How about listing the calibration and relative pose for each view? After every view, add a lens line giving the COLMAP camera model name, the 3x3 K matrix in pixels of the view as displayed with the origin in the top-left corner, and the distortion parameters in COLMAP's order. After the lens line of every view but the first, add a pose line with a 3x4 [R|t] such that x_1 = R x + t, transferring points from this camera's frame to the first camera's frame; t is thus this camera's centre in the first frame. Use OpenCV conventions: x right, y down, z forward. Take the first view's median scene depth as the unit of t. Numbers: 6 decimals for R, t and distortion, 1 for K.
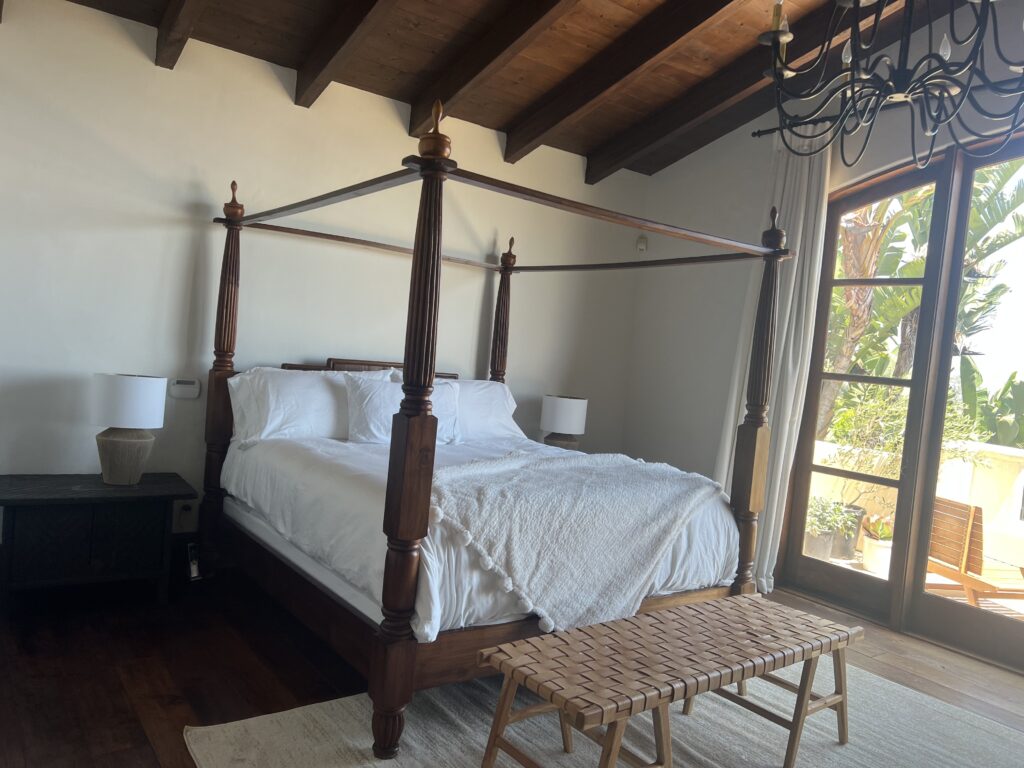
lens RADIAL K [[764.2, 0, 512.0], [0, 764.2, 384.0], [0, 0, 1]] dist [0.080354, -0.082971]
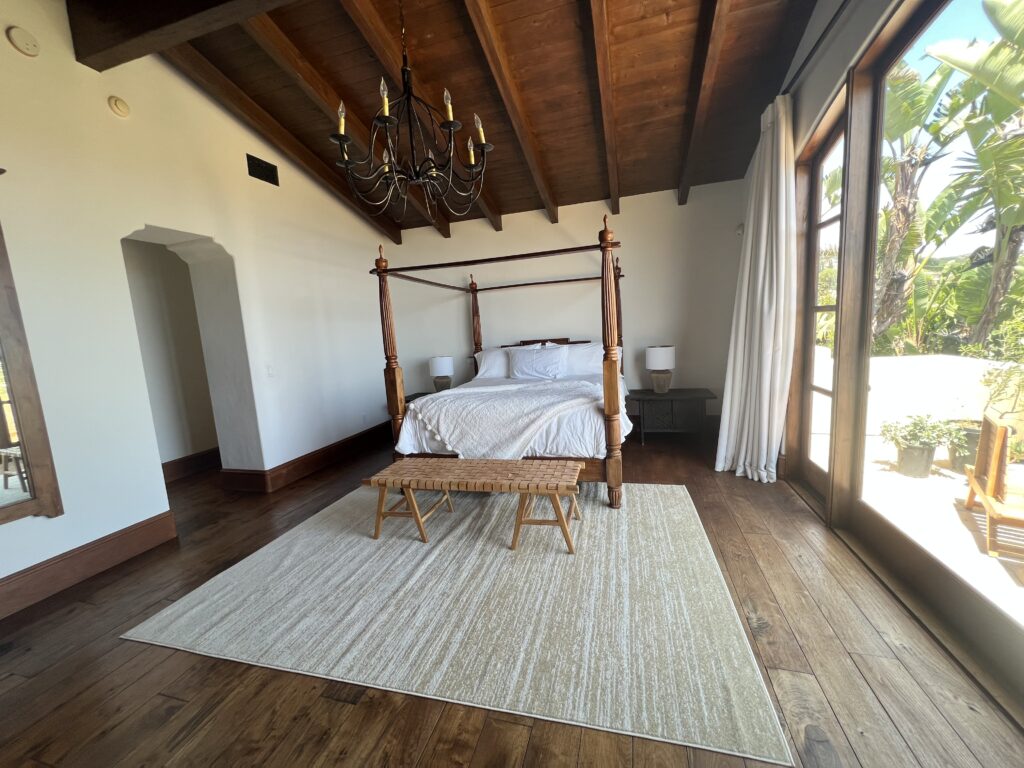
lens RADIAL K [[407.8, 0, 506.9], [0, 407.8, 381.5], [0, 0, 1]] dist [-0.000047, 0.000053]
pose [[0.595716, -0.022944, -0.802867, 1.042536], [0.085481, 0.995726, 0.034970, 0.064486], [0.798633, -0.089462, 0.595131, 0.426345]]
